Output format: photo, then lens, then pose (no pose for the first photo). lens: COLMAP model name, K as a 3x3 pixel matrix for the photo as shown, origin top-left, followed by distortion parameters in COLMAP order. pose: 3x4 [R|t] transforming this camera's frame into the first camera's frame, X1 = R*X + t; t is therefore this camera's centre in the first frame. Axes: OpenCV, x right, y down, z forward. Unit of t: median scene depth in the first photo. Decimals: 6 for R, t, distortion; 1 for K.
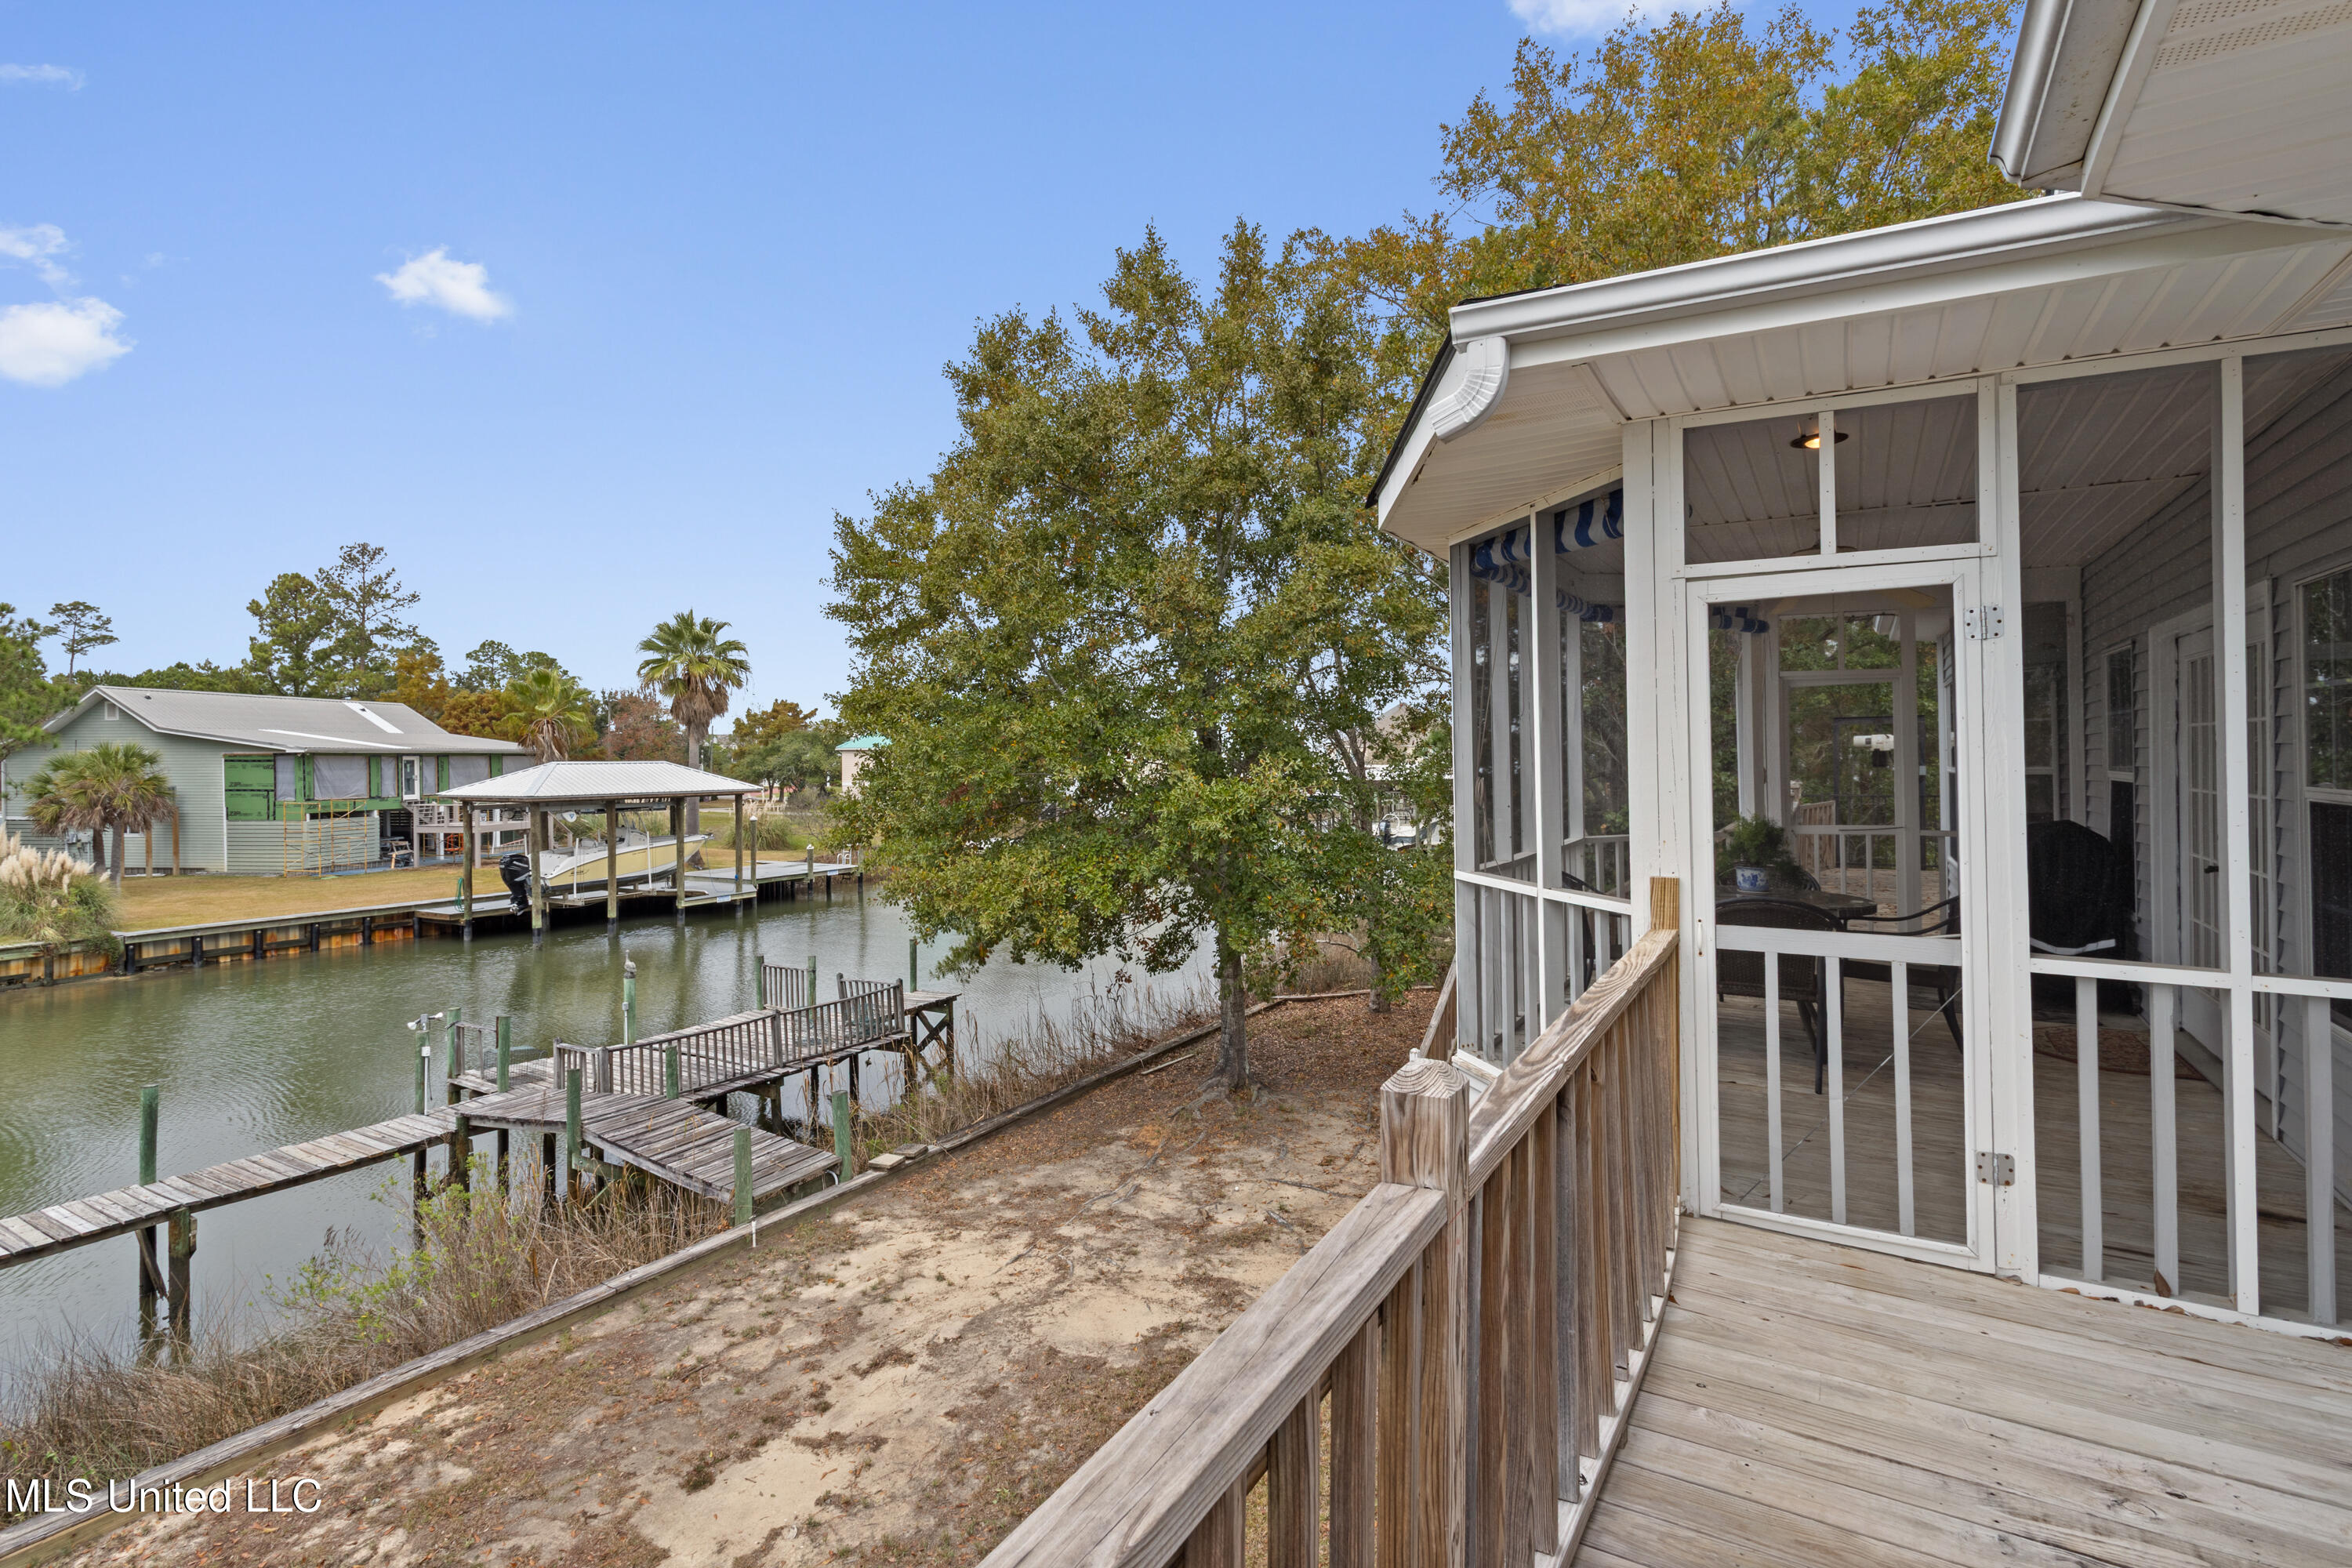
lens RADIAL K [[1117.3, 0, 1179.2], [0, 1117.3, 770.6], [0, 0, 1]] dist [0.001331, 0.001393]
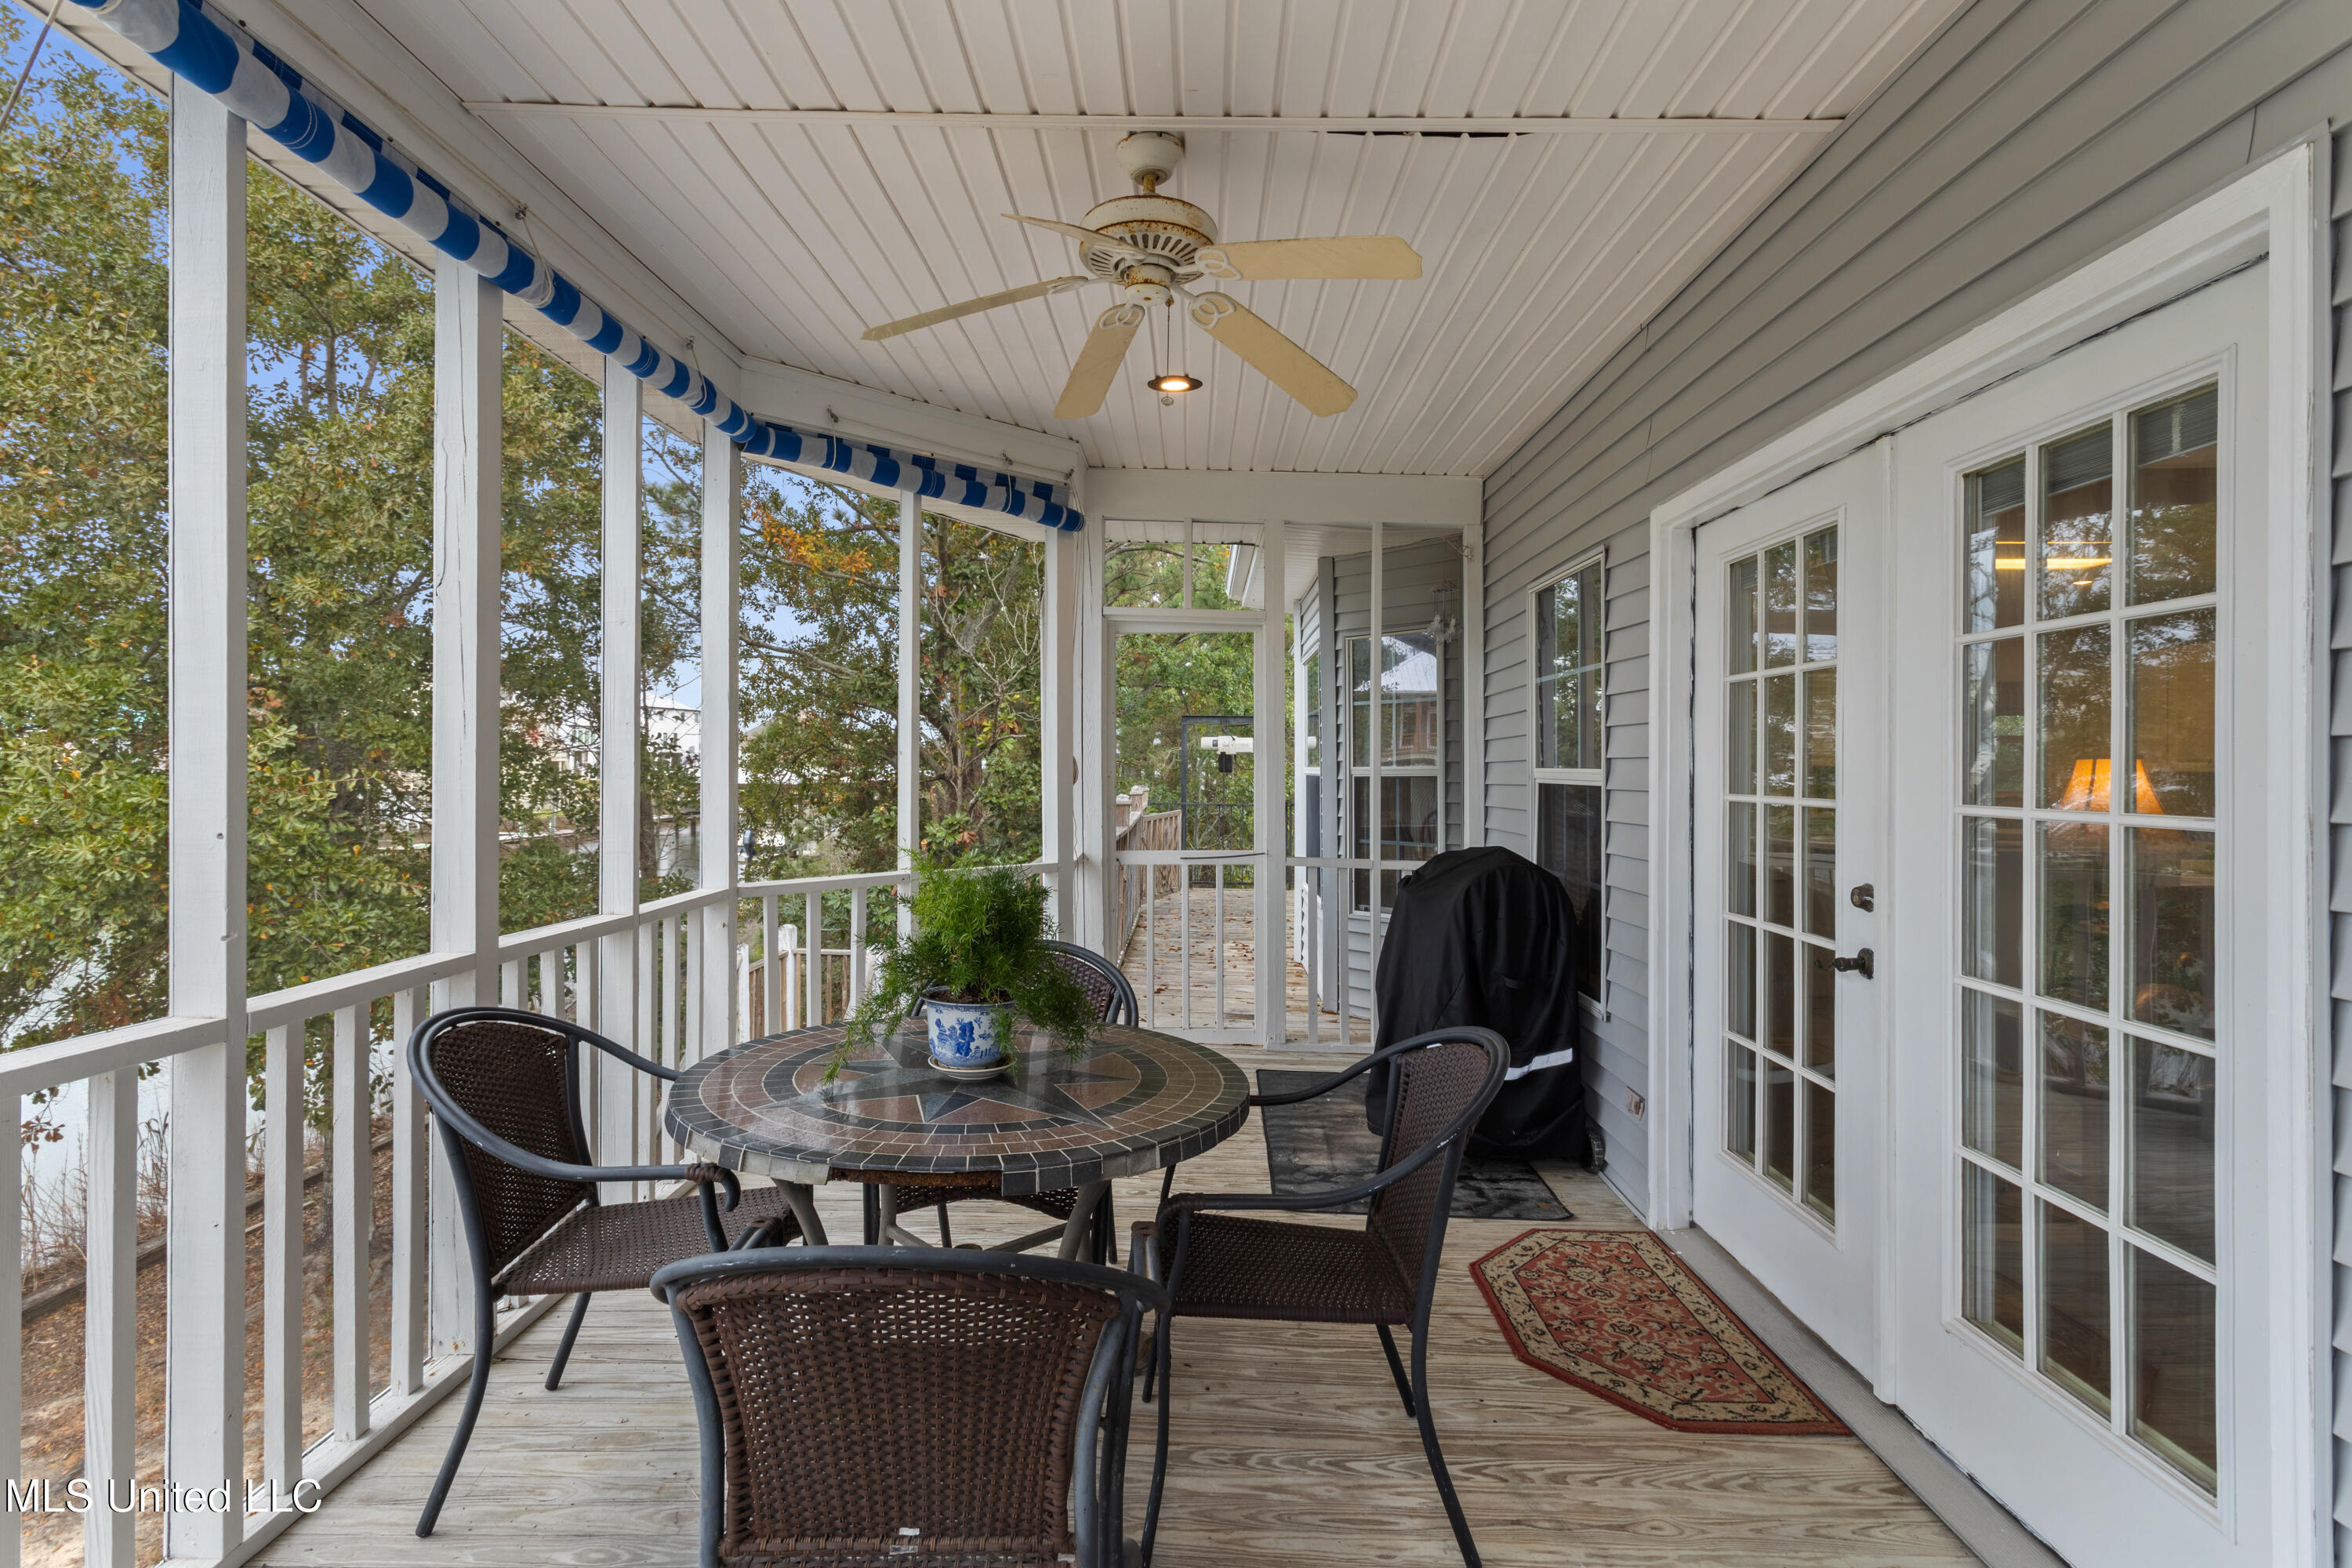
lens RADIAL K [[1117.3, 0, 1177.8], [0, 1117.3, 781.5], [0, 0, 1]] dist [0.001331, 0.001393]
pose [[0.866641, 0.012210, 0.498782, 0.274546], [-0.014348, 0.999897, 0.000454, 0.009138], [-0.498725, -0.007550, 0.866727, 0.455433]]
